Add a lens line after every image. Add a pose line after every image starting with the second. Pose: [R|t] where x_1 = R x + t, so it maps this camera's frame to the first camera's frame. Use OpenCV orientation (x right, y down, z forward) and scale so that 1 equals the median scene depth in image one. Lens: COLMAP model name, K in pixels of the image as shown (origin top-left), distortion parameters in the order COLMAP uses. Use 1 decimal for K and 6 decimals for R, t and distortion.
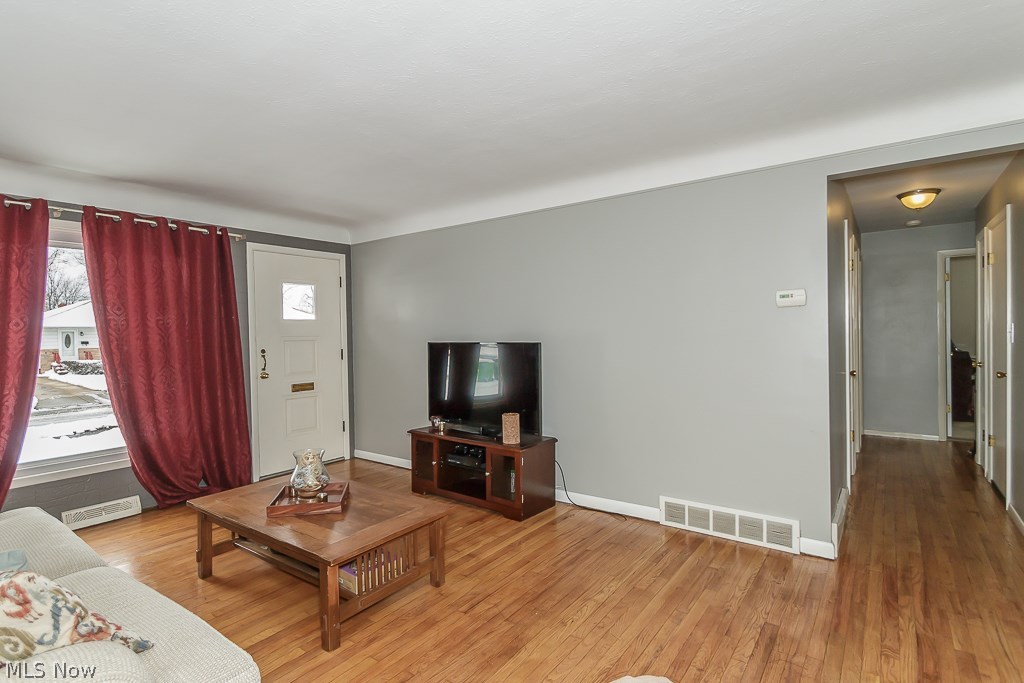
lens RADIAL K [[523.9, 0, 477.3], [0, 523.9, 337.5], [0, 0, 1]] dist [0.001258, -0.000301]
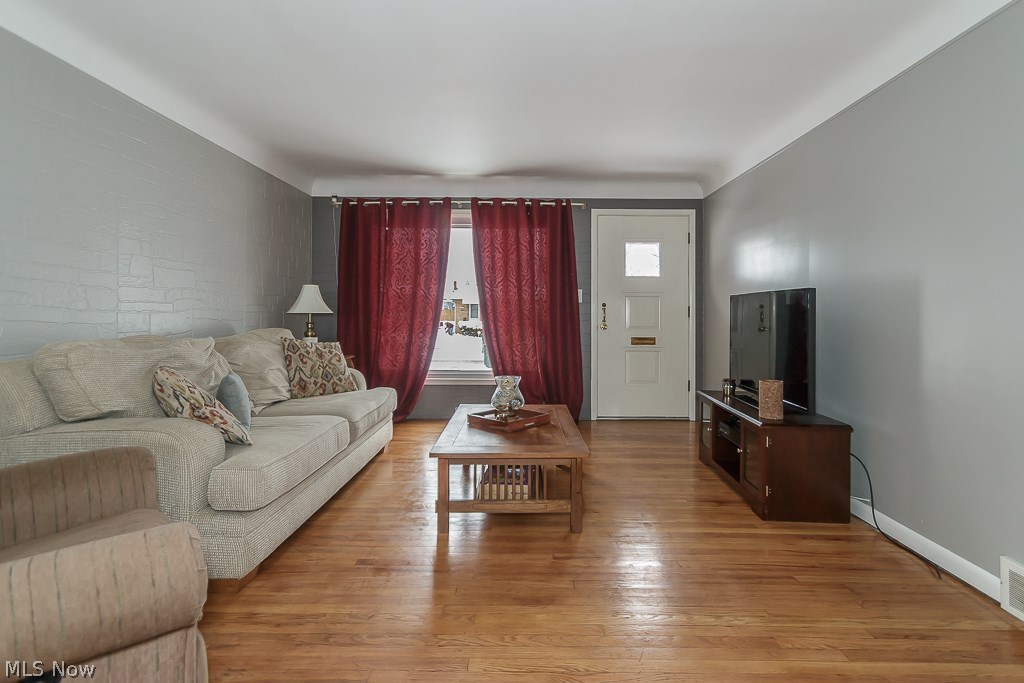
lens RADIAL K [[509.6, 0, 522.5], [0, 509.6, 305.8], [0, 0, 1]] dist [0.000373, 0.000127]
pose [[0.617193, 0.011407, -0.786729, 0.415263], [-0.025362, 0.999664, -0.005403, 0.047345], [0.786403, 0.023287, 0.617275, 0.236106]]
